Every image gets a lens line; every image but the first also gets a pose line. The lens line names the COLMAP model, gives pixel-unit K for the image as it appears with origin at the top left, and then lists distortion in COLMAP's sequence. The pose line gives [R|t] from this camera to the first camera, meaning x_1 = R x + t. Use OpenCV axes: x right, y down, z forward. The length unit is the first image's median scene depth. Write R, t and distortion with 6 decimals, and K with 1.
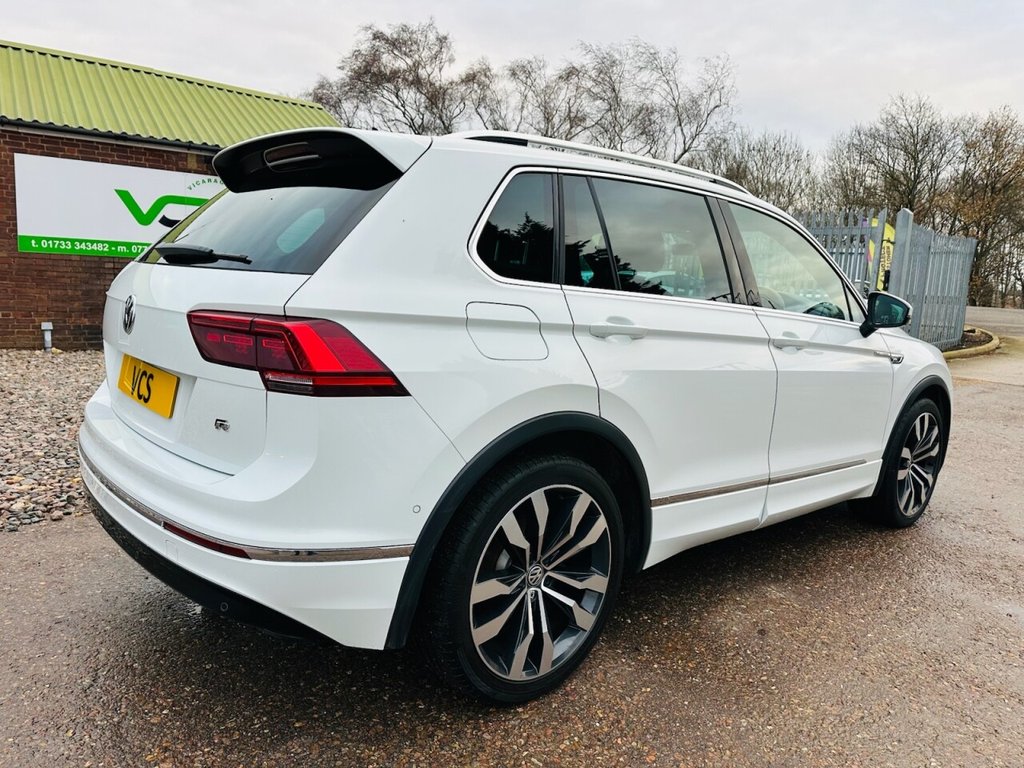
lens RADIAL K [[722.8, 0, 514.5], [0, 722.8, 378.9], [0, 0, 1]] dist [0.034820, -0.043242]
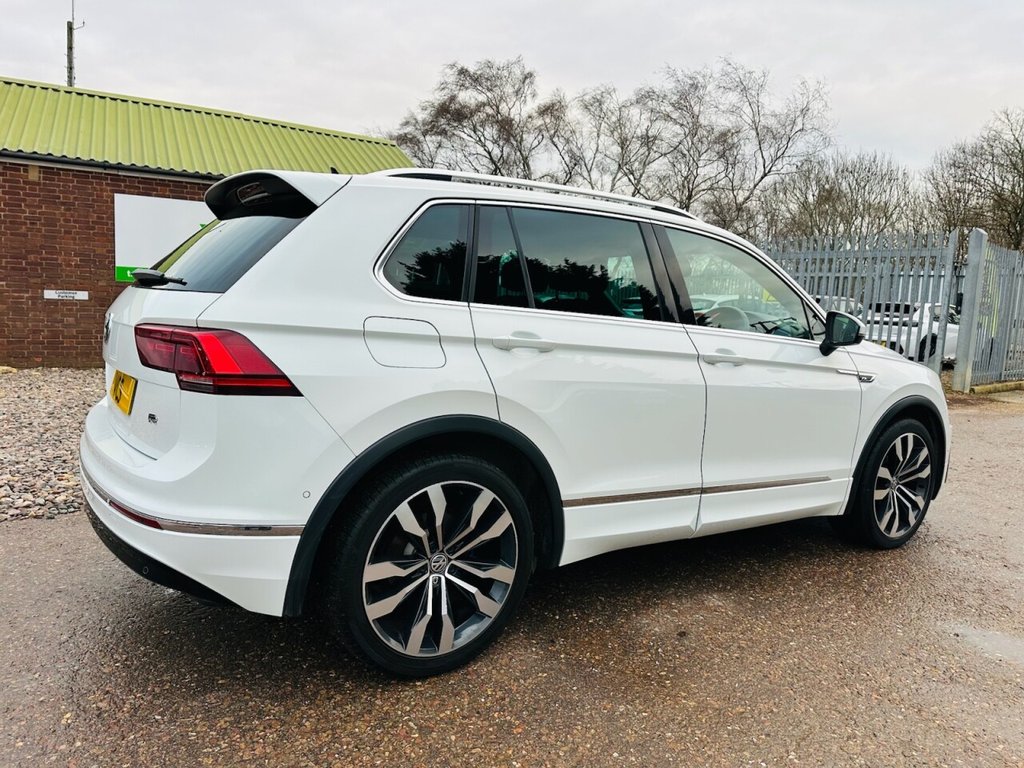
lens RADIAL K [[722.8, 0, 512.2], [0, 722.8, 377.6], [0, 0, 1]] dist [0.034820, -0.043242]
pose [[0.991946, 0.008303, -0.126390, 0.176495], [-0.013065, 0.999234, -0.036900, 0.016777], [0.125987, 0.038255, 0.991294, -0.062177]]
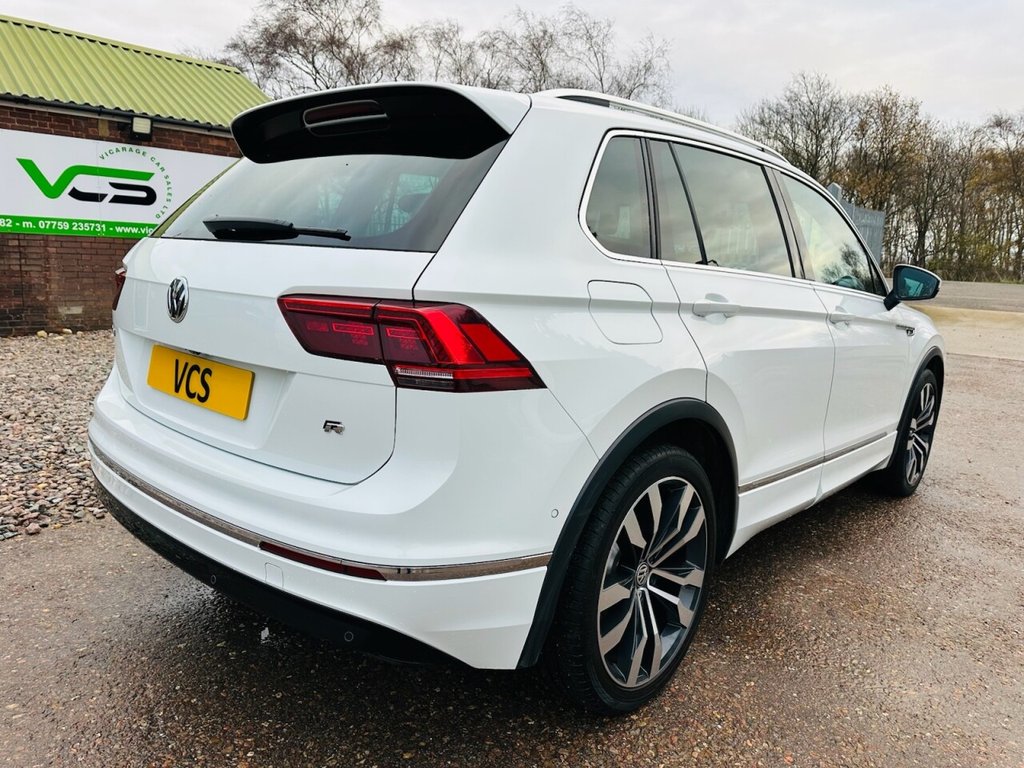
lens RADIAL K [[722.8, 0, 512.7], [0, 722.8, 381.6], [0, 0, 1]] dist [0.034820, -0.043242]
pose [[0.992857, -0.028261, 0.115911, -0.150503], [0.023957, 0.998977, 0.038363, -0.009888], [-0.116877, -0.035312, 0.992518, 0.064576]]
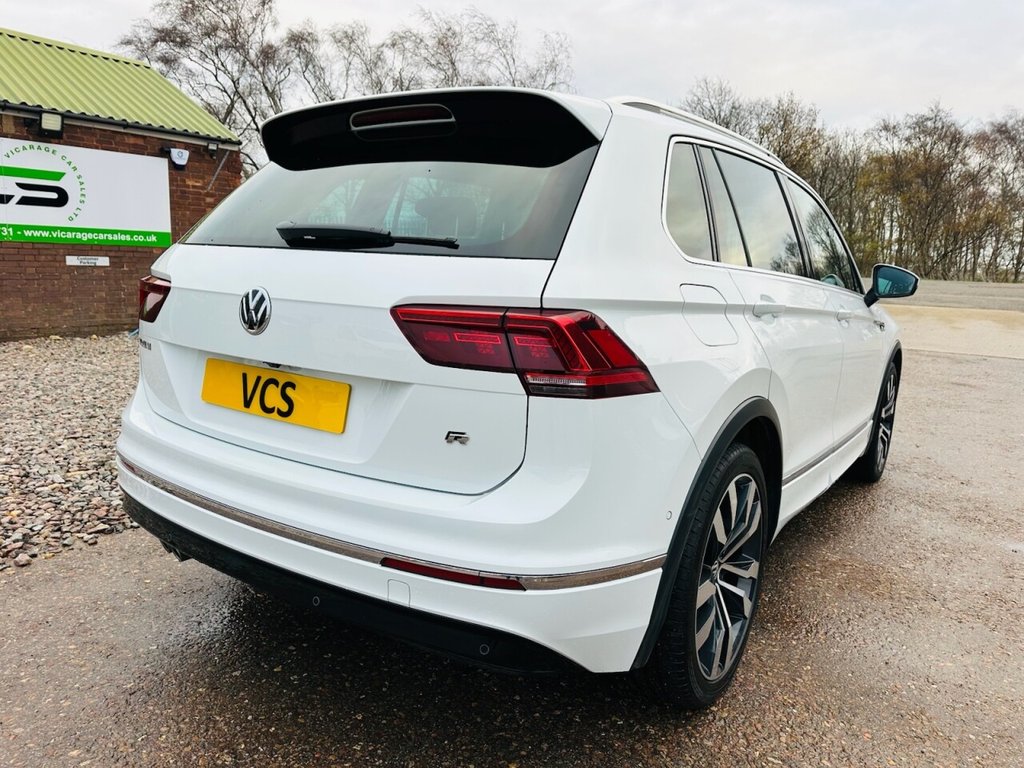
lens RADIAL K [[722.8, 0, 511.7], [0, 722.8, 384.0], [0, 0, 1]] dist [0.034820, -0.043242]
pose [[0.970782, -0.058124, 0.232819, -0.278096], [0.048928, 0.997784, 0.045088, -0.018463], [-0.234923, -0.032380, 0.971474, 0.087878]]
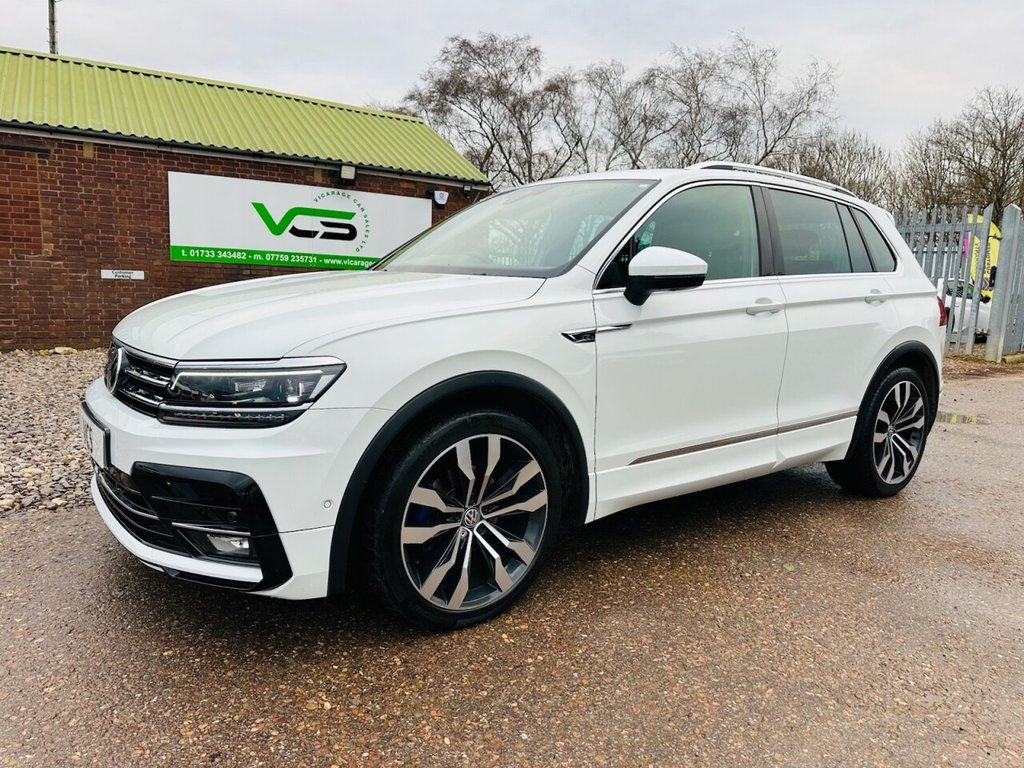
lens RADIAL K [[722.8, 0, 509.2], [0, 722.8, 387.7], [0, 0, 1]] dist [0.034820, -0.043242]
pose [[0.996140, 0.000016, -0.087783, -0.205867], [0.000034, 1.000000, 0.000576, 0.051342], [0.087783, -0.000577, 0.996139, -0.163801]]
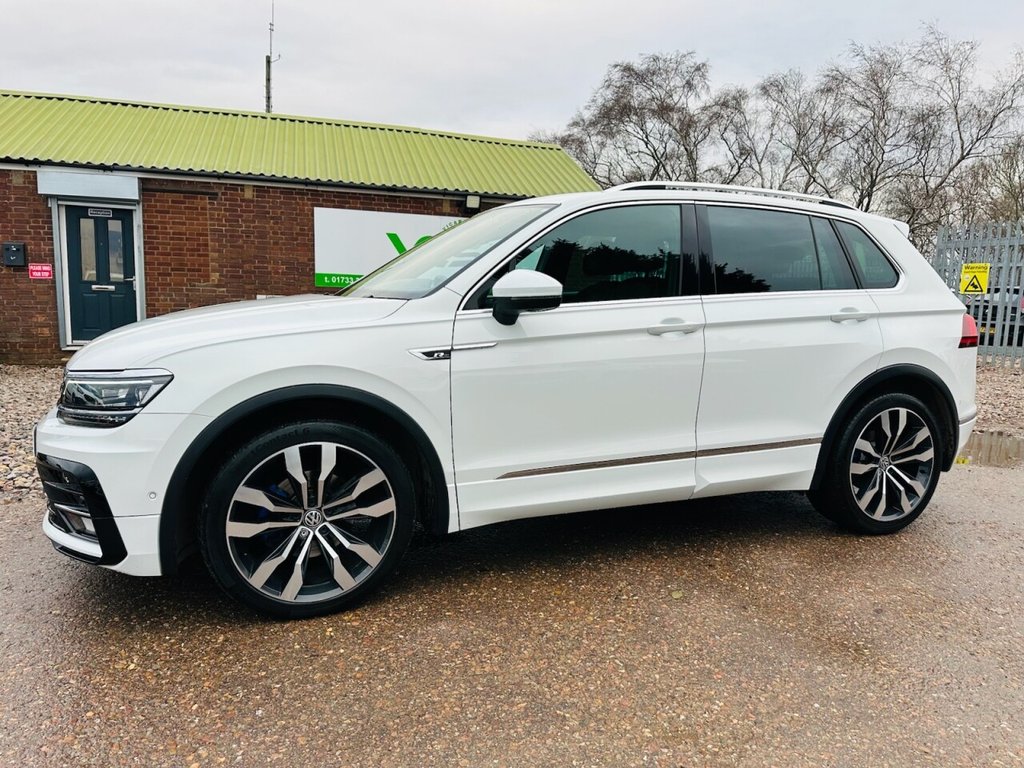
lens RADIAL K [[722.8, 0, 516.4], [0, 722.8, 385.8], [0, 0, 1]] dist [0.034820, -0.043242]
pose [[0.943933, 0.015852, -0.329757, 0.146523], [-0.026144, 0.999299, -0.026800, 0.051905], [0.329101, 0.033918, 0.943685, -0.130680]]
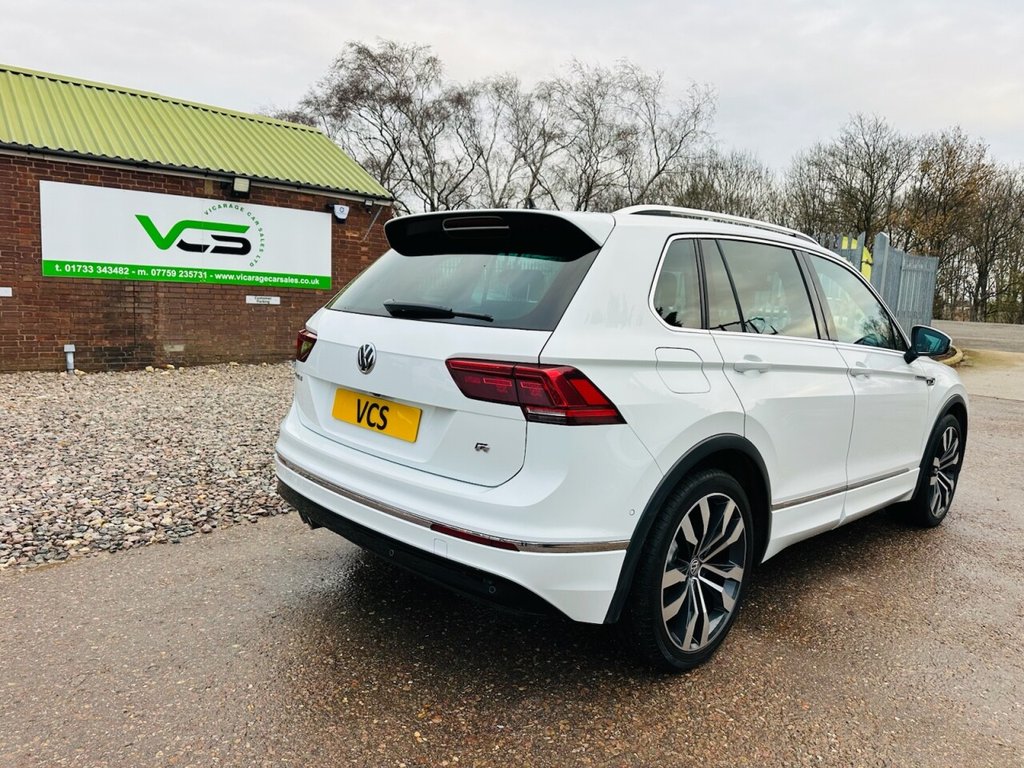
lens RADIAL K [[722.8, 0, 508.2], [0, 722.8, 382.6], [0, 0, 1]] dist [0.034820, -0.043242]
pose [[0.998961, -0.009000, 0.044686, -0.215251], [0.009542, 0.999883, -0.011934, -0.018972], [-0.044574, 0.012348, 0.998930, -0.141595]]
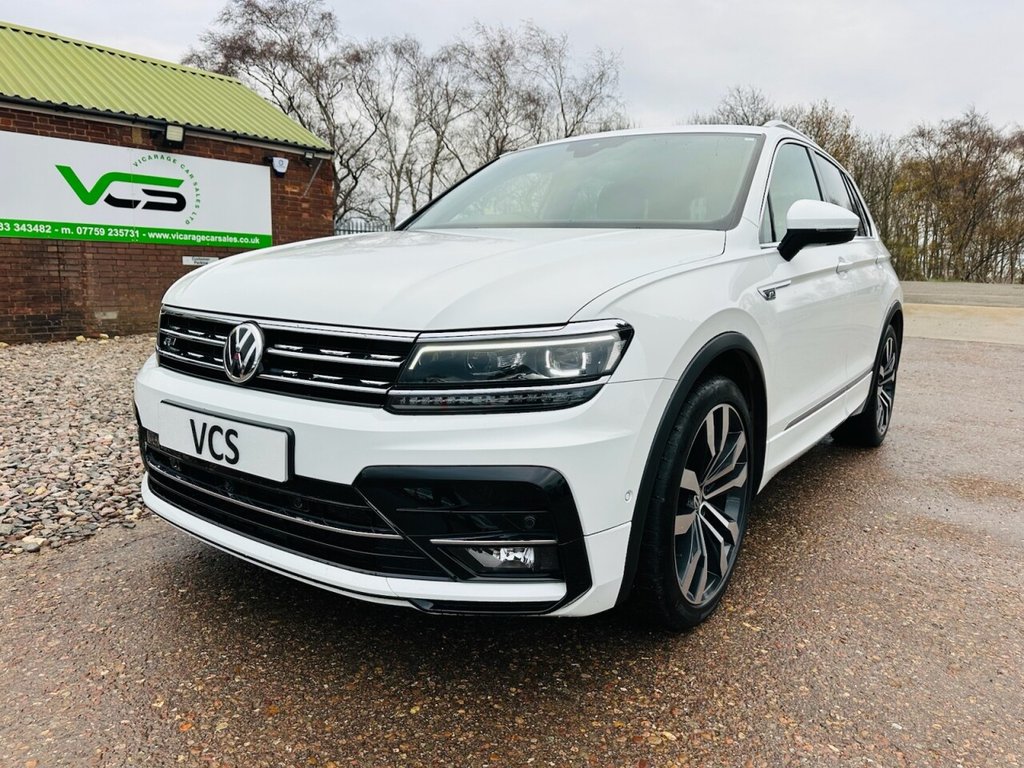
lens RADIAL K [[722.8, 0, 511.7], [0, 722.8, 384.8], [0, 0, 1]] dist [0.034820, -0.043242]
pose [[0.977432, -0.057064, 0.203396, -0.577566], [0.052064, 0.998197, 0.029856, 0.052279], [-0.204734, -0.018592, 0.978641, -0.049745]]
